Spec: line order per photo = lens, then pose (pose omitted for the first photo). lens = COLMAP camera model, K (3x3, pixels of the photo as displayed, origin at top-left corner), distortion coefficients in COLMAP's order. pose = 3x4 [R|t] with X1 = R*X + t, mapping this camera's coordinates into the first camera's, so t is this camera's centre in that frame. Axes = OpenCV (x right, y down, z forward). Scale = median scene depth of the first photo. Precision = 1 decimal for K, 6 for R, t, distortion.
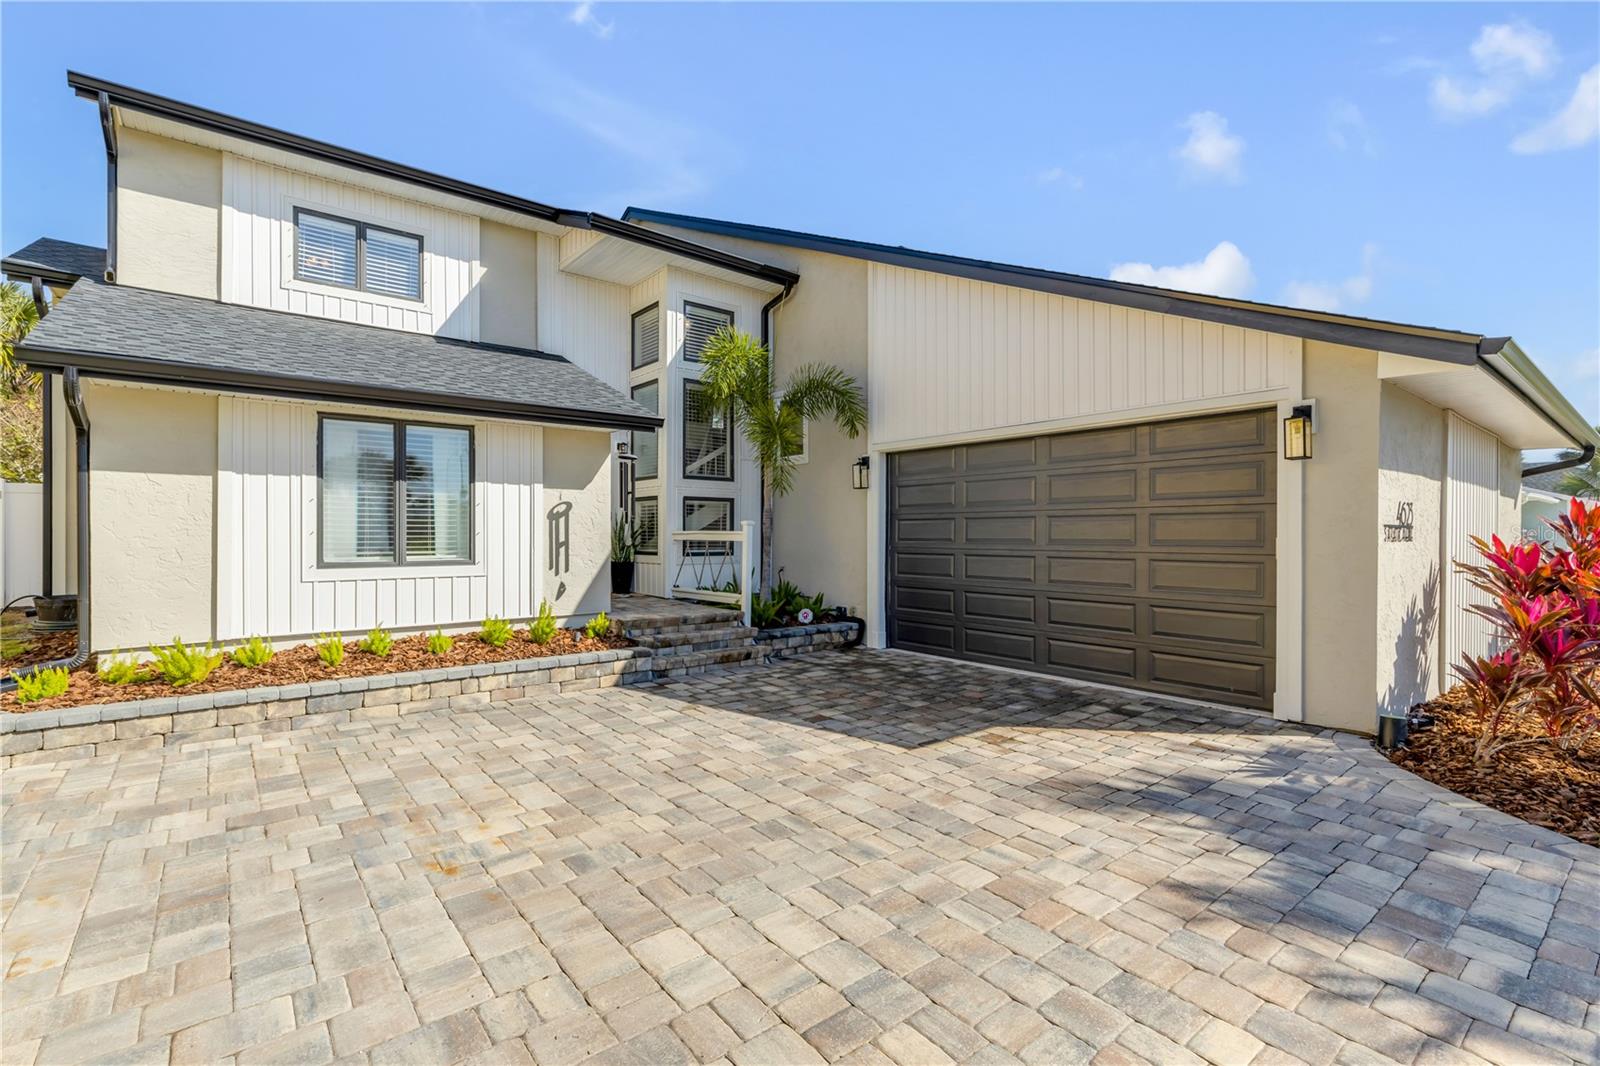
lens RADIAL K [[721.4, 0, 800.0], [0, 721.4, 533.0], [0, 0, 1]] dist [0.001298, -0.000091]
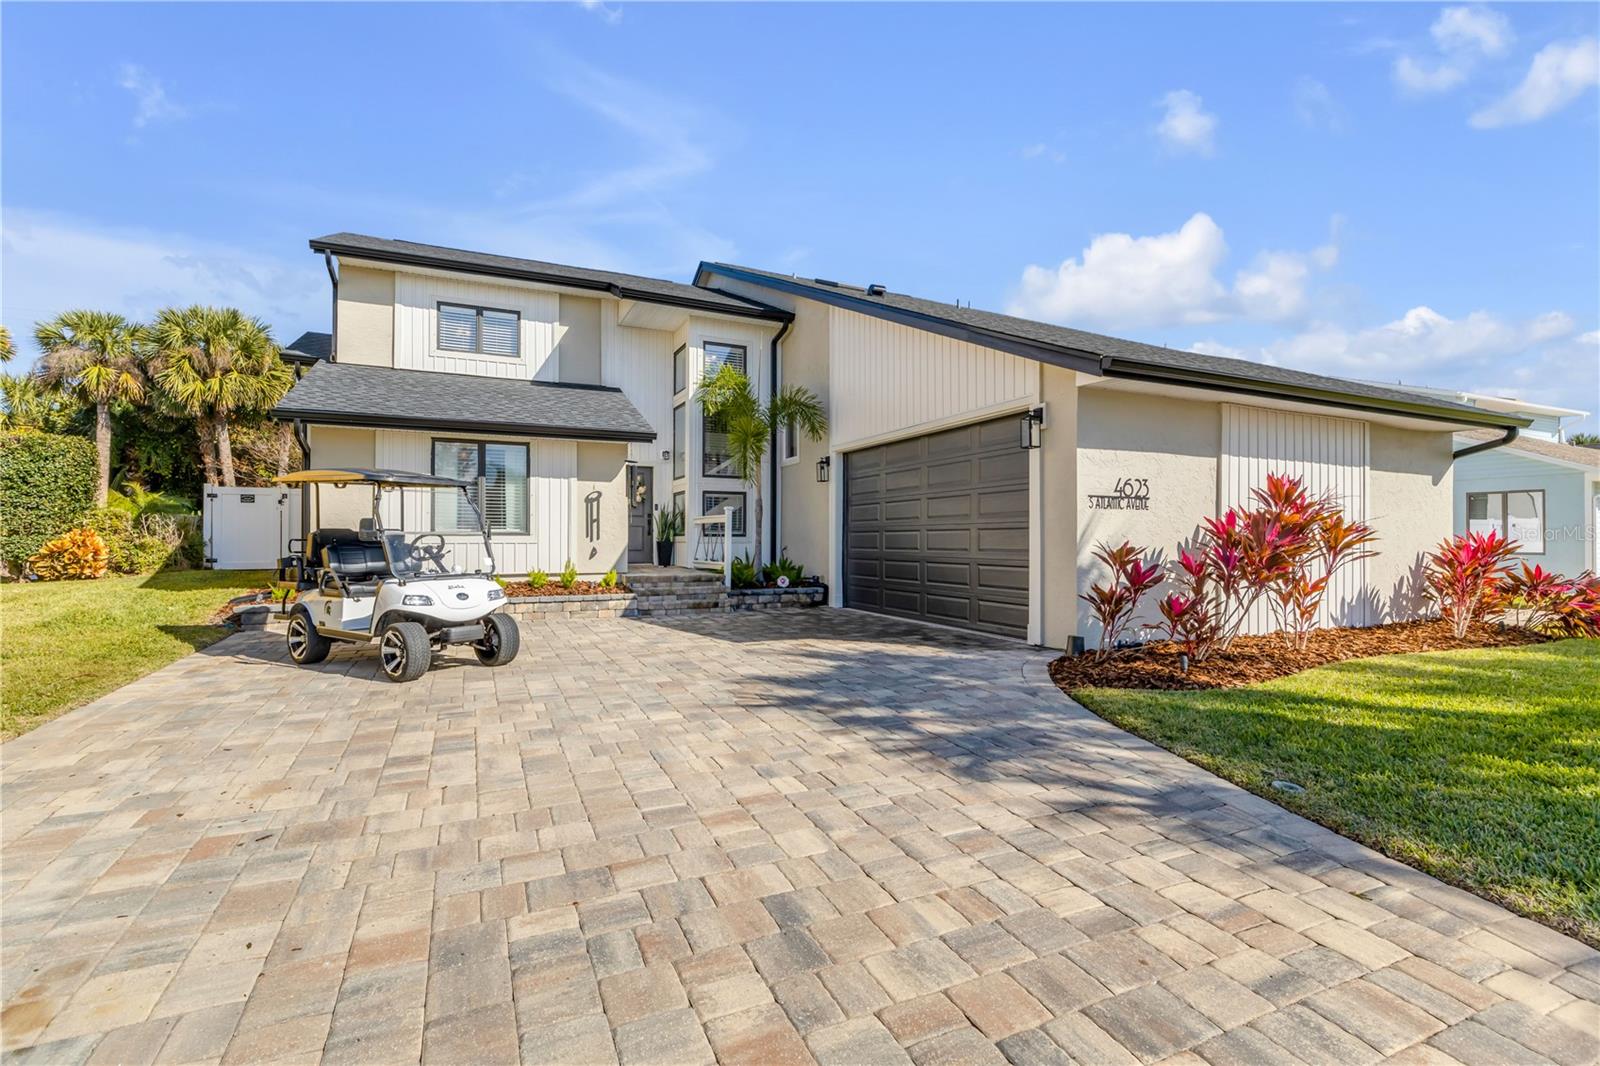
lens RADIAL K [[721.4, 0, 800.0], [0, 721.4, 533.0], [0, 0, 1]] dist [0.001298, -0.000091]
pose [[0.968742, -0.001625, -0.248065, 0.414544], [-0.000141, 0.999975, -0.007101, 0.044109], [0.248070, 0.006914, 0.968717, -0.276425]]
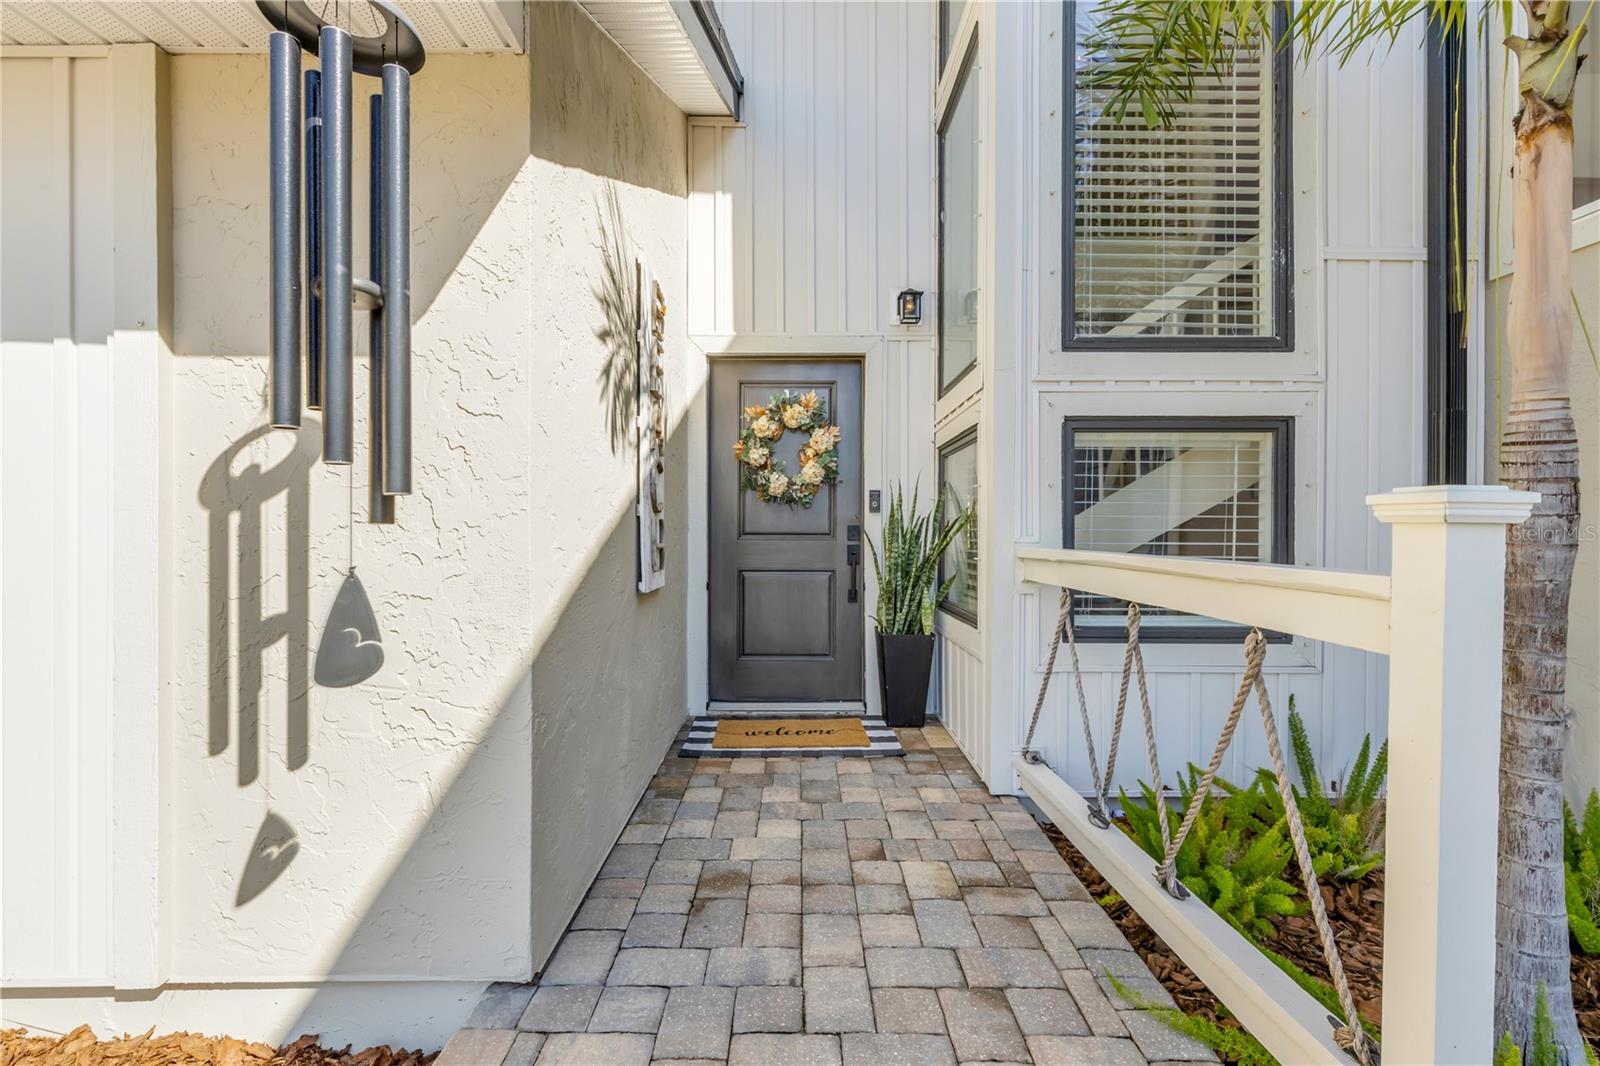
lens RADIAL K [[721.4, 0, 800.0], [0, 721.4, 533.0], [0, 0, 1]] dist [0.001298, -0.000091]
pose [[0.775141, 0.002246, -0.631784, -0.085754], [0.000923, 0.999989, 0.004688, -0.011447], [0.631787, -0.004217, 0.775130, 0.909935]]
